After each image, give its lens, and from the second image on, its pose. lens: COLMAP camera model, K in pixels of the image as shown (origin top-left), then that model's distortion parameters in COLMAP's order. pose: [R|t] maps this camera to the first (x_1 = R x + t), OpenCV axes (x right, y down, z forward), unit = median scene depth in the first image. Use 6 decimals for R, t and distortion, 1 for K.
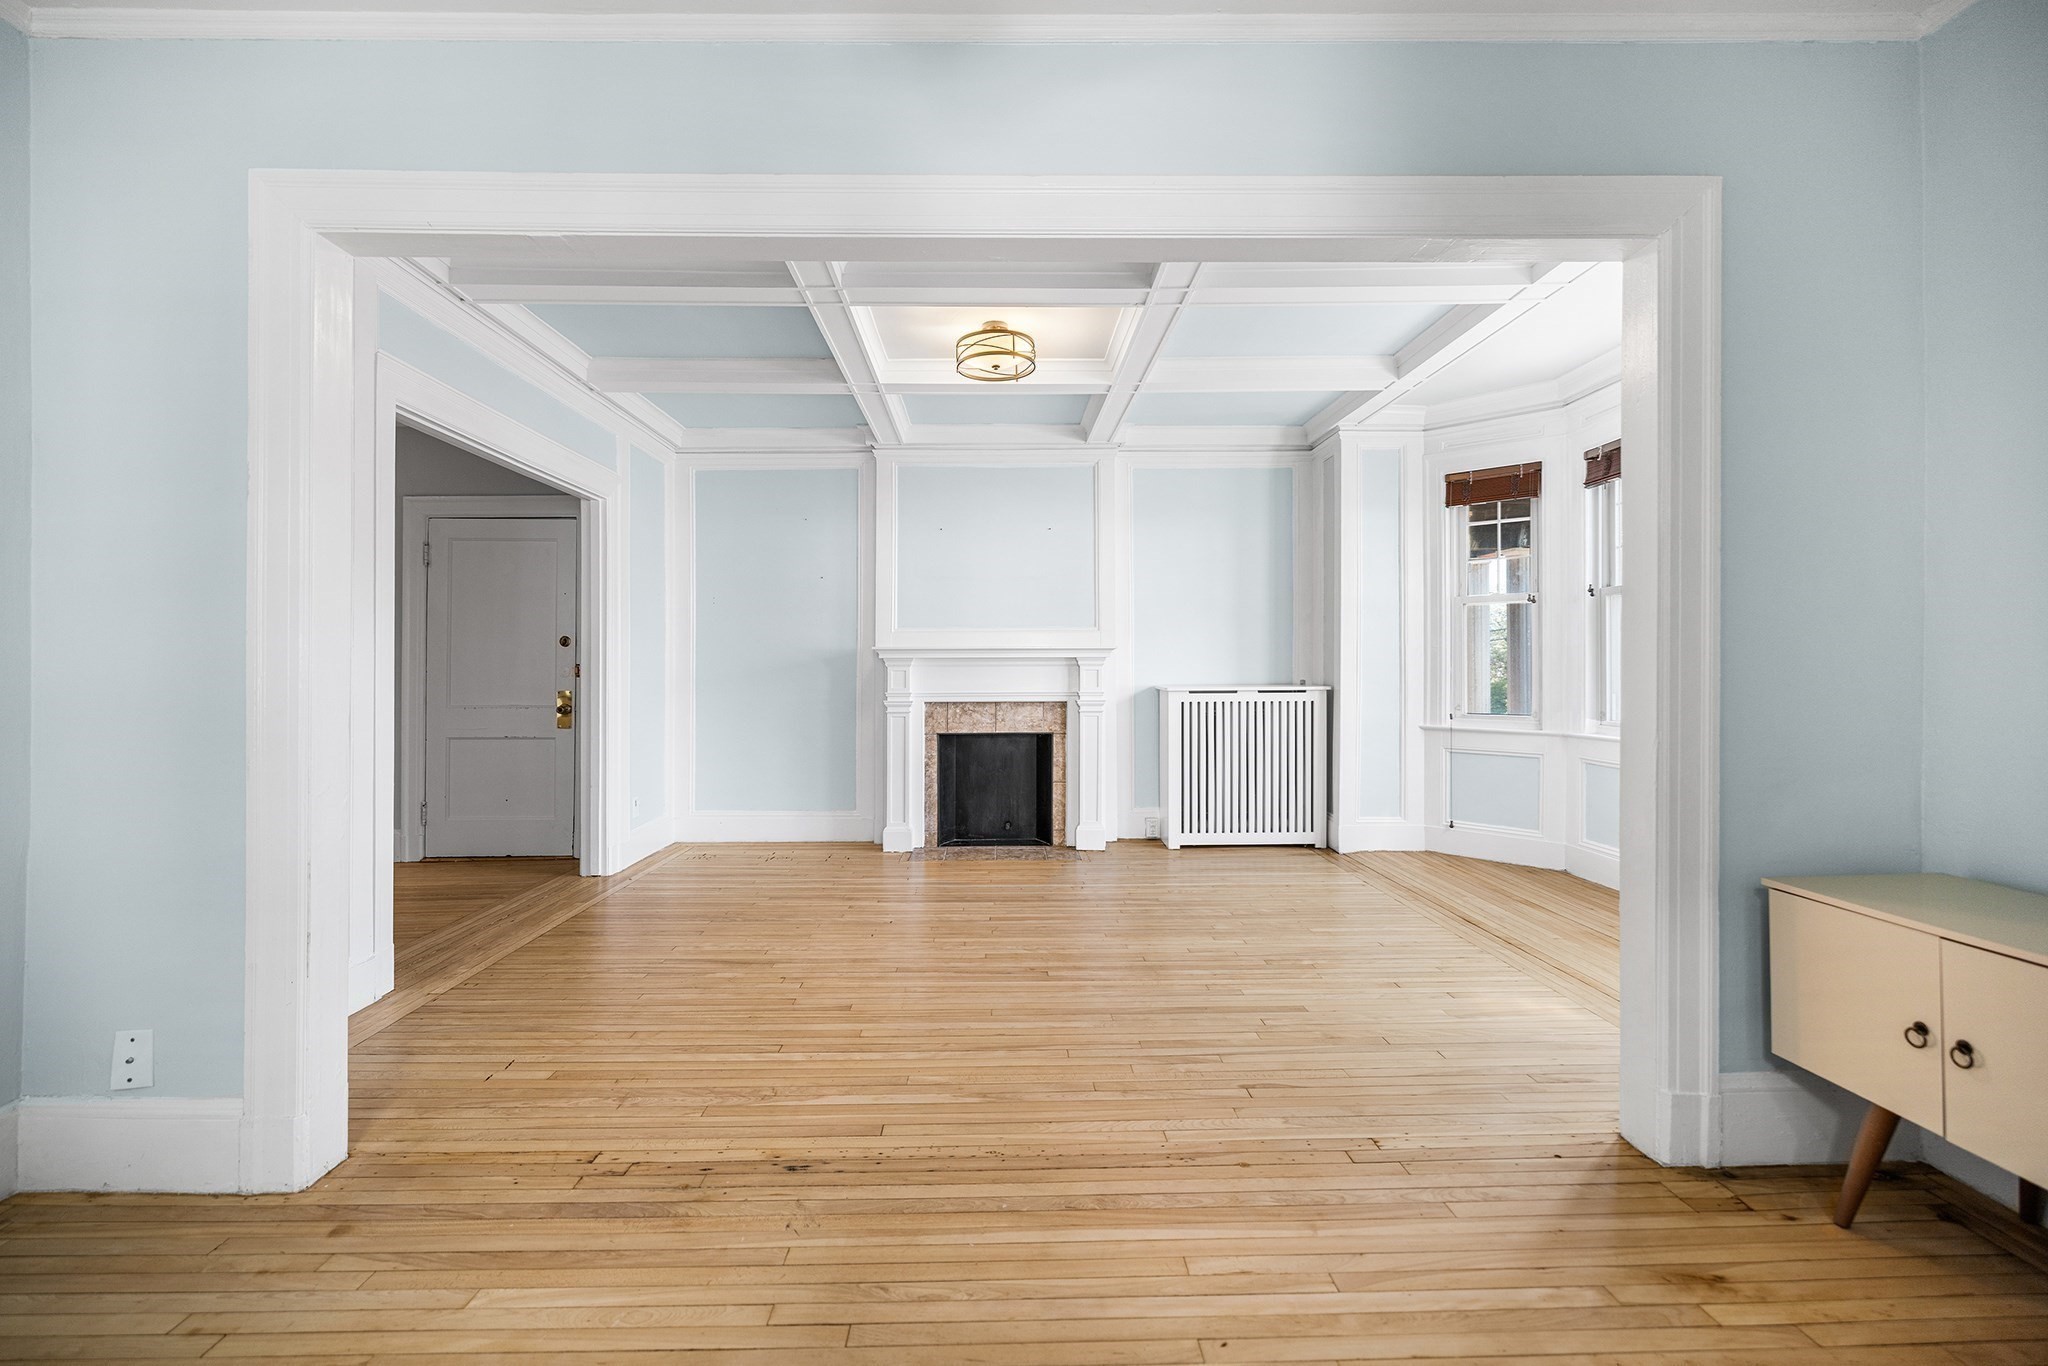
lens RADIAL K [[866.8, 0, 1014.7], [0, 866.8, 667.7], [0, 0, 1]] dist [-0.000707, -0.000205]
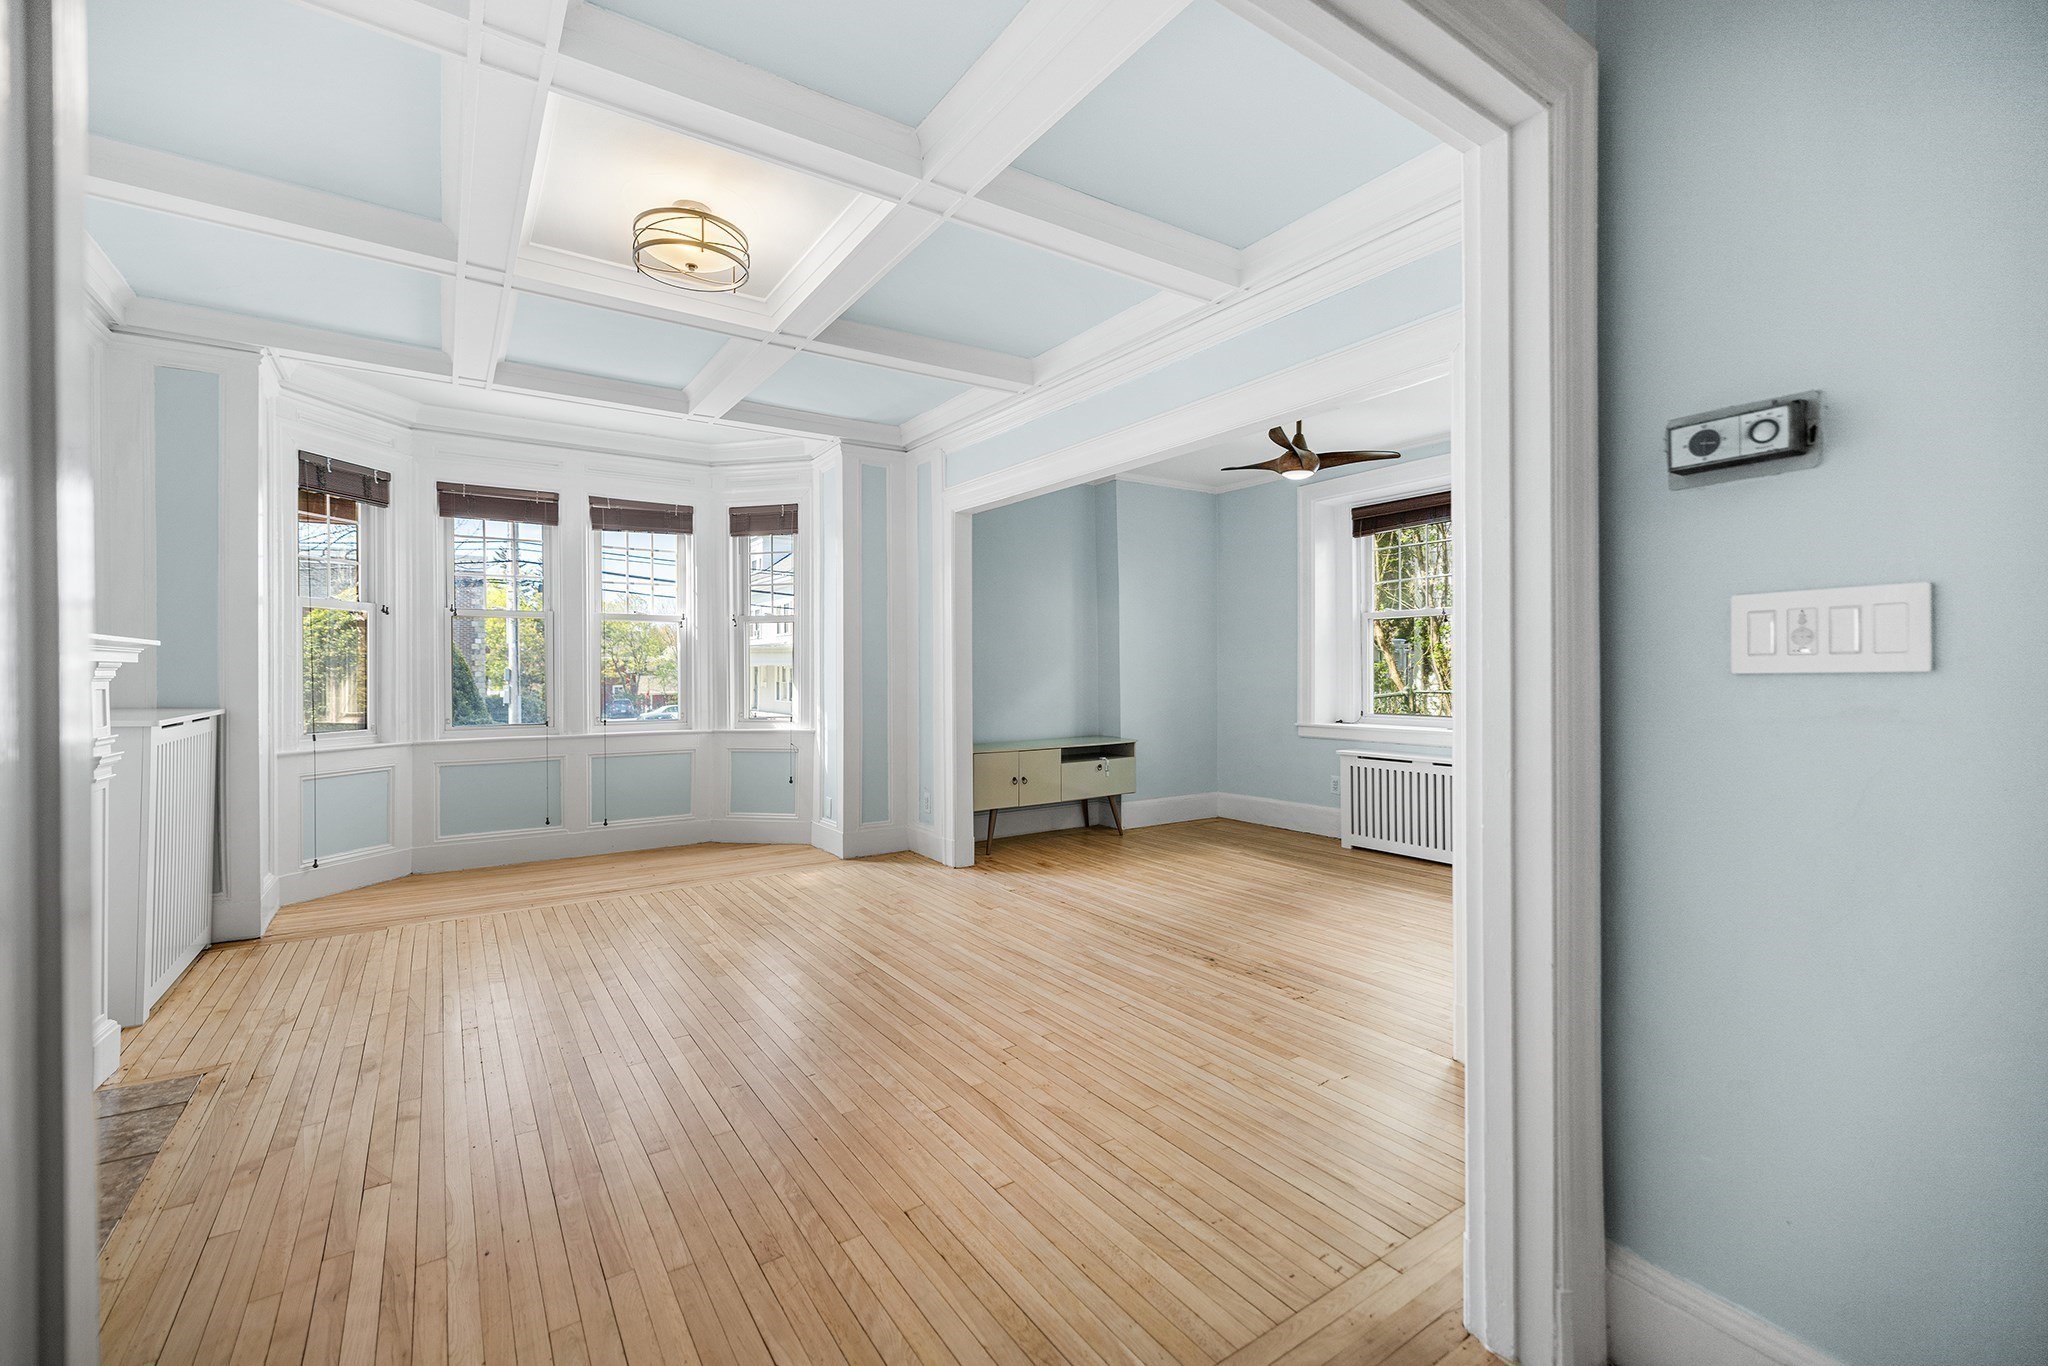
lens RADIAL K [[865.7, 0, 1024.0], [0, 865.7, 683.0], [0, 0, 1]] dist [-0.000344, 0.000143]
pose [[-0.545909, -0.008279, 0.837804, -0.659632], [0.002392, 0.999932, 0.011439, -0.005862], [-0.837841, 0.008249, -0.545852, 0.985143]]
